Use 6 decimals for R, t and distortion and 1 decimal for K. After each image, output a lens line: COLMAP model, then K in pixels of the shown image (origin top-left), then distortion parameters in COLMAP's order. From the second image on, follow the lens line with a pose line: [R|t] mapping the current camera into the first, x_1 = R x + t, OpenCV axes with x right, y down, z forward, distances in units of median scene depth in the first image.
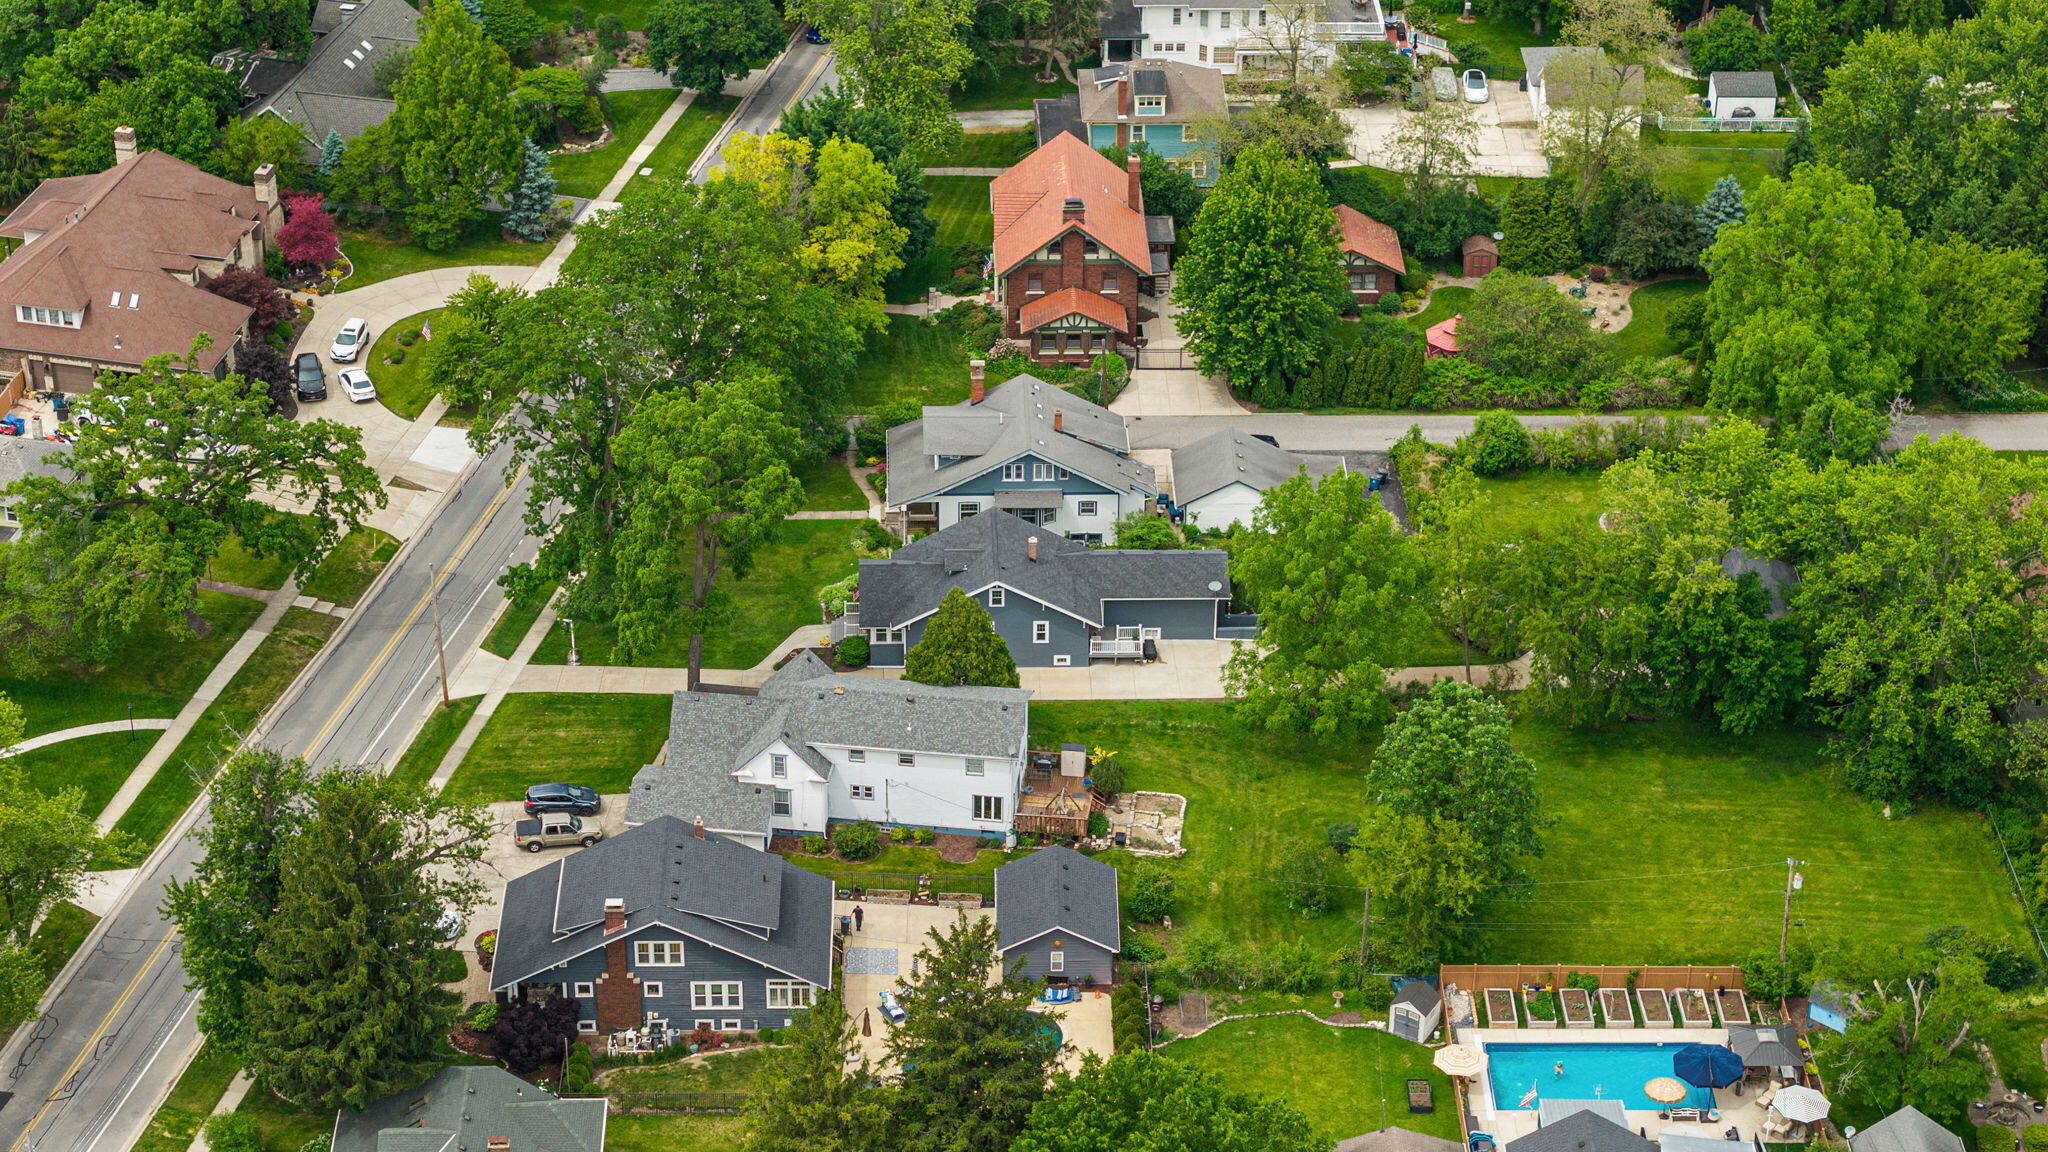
lens RADIAL K [[4244.6, 0, 1024.0], [0, 4244.6, 576.0], [0, 0, 1]] dist [0.016803, 0.089875]
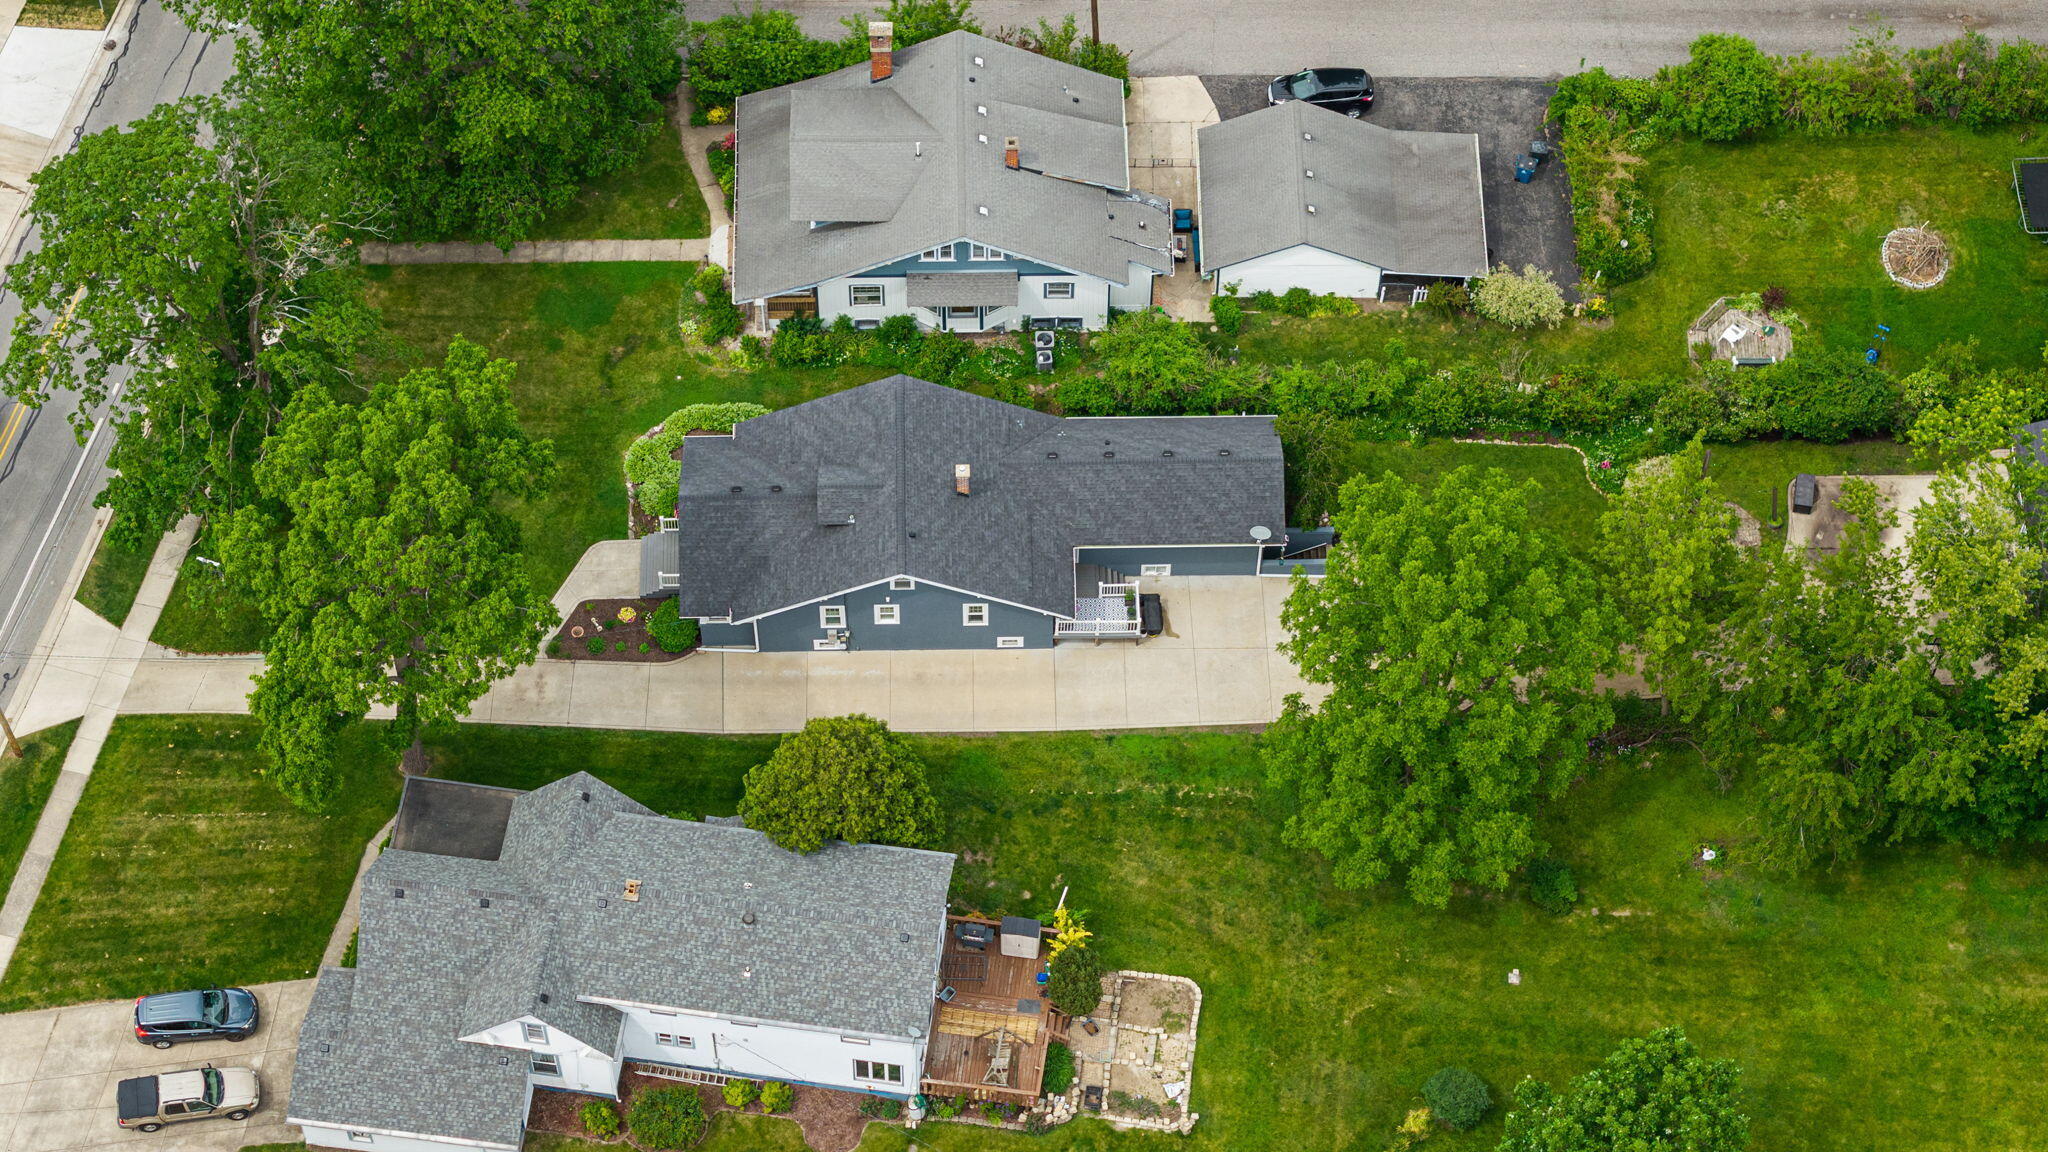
lens RADIAL K [[4244.6, 0, 1024.0], [0, 4244.6, 576.0], [0, 0, 1]] dist [0.016803, 0.089875]
pose [[0.999941, 0.008783, -0.006371, 0.015078], [-0.004890, 0.888961, 0.457958, -0.276862], [0.009686, -0.457900, 0.888951, 0.457666]]
